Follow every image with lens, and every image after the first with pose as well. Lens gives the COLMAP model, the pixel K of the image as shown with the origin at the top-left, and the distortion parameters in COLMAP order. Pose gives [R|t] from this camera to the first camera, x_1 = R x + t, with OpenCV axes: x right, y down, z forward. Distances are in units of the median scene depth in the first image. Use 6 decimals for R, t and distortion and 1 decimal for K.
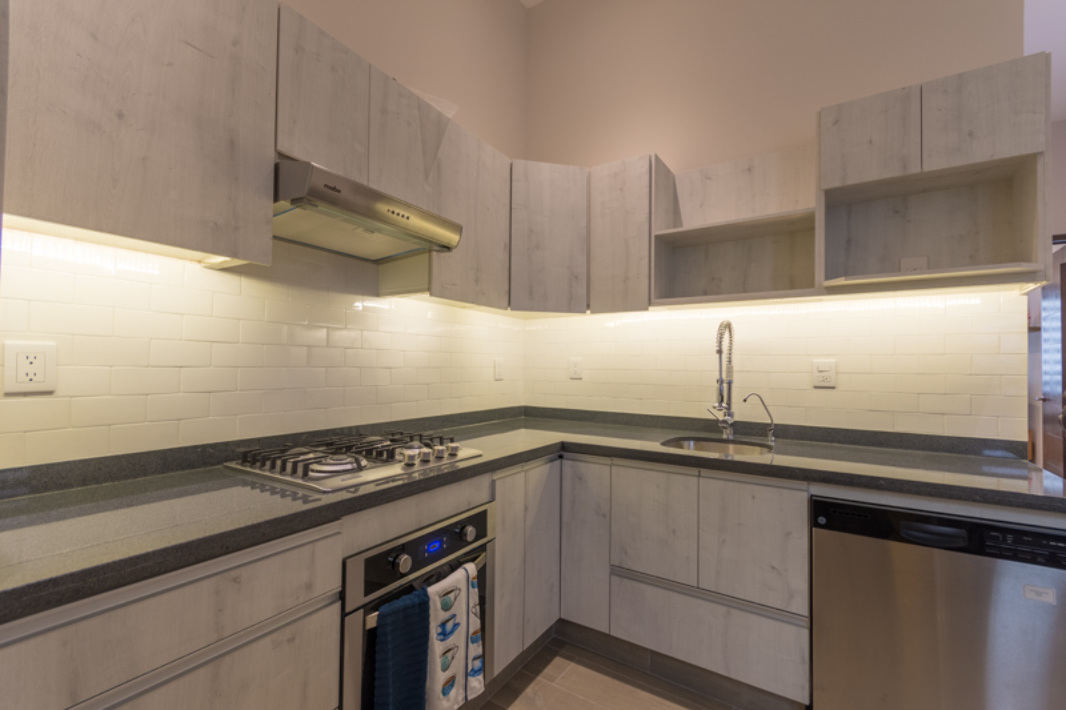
lens RADIAL K [[480.9, 0, 533.0], [0, 480.9, 355.0], [0, 0, 1]] dist [0.016101, -0.000179]
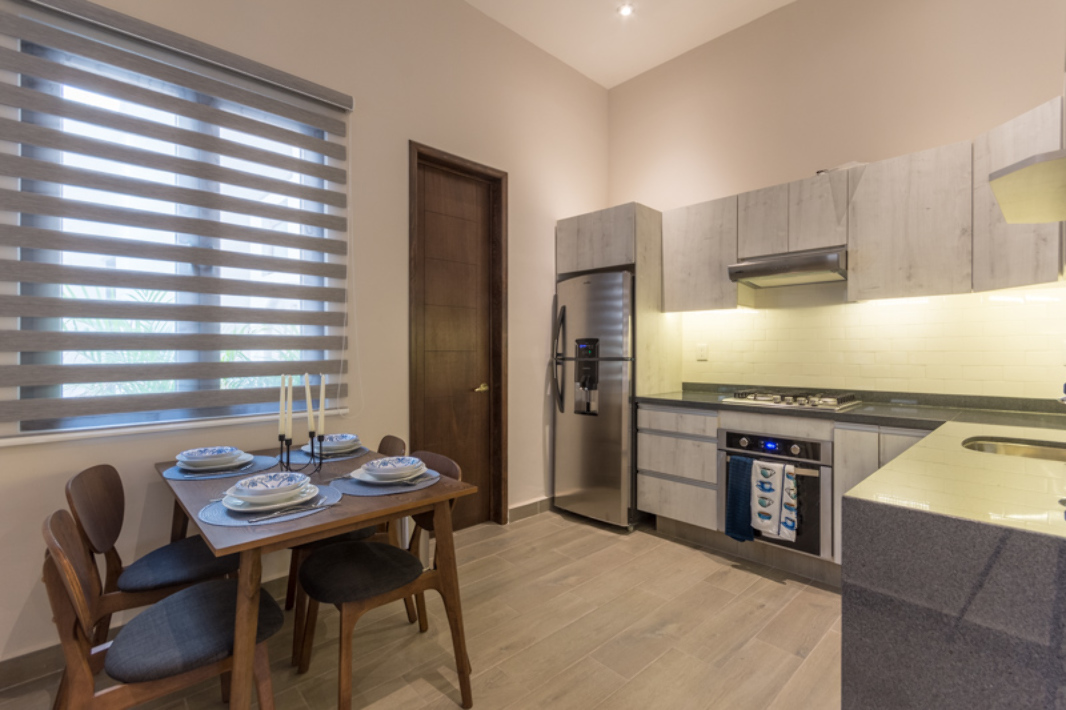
lens RADIAL K [[480.9, 0, 533.0], [0, 480.9, 355.0], [0, 0, 1]] dist [0.016101, -0.000179]
pose [[-0.275213, -0.003325, -0.961378, 1.826733], [0.020606, 0.999744, -0.009356, 0.041058], [0.961163, -0.022385, -0.275074, 0.624528]]
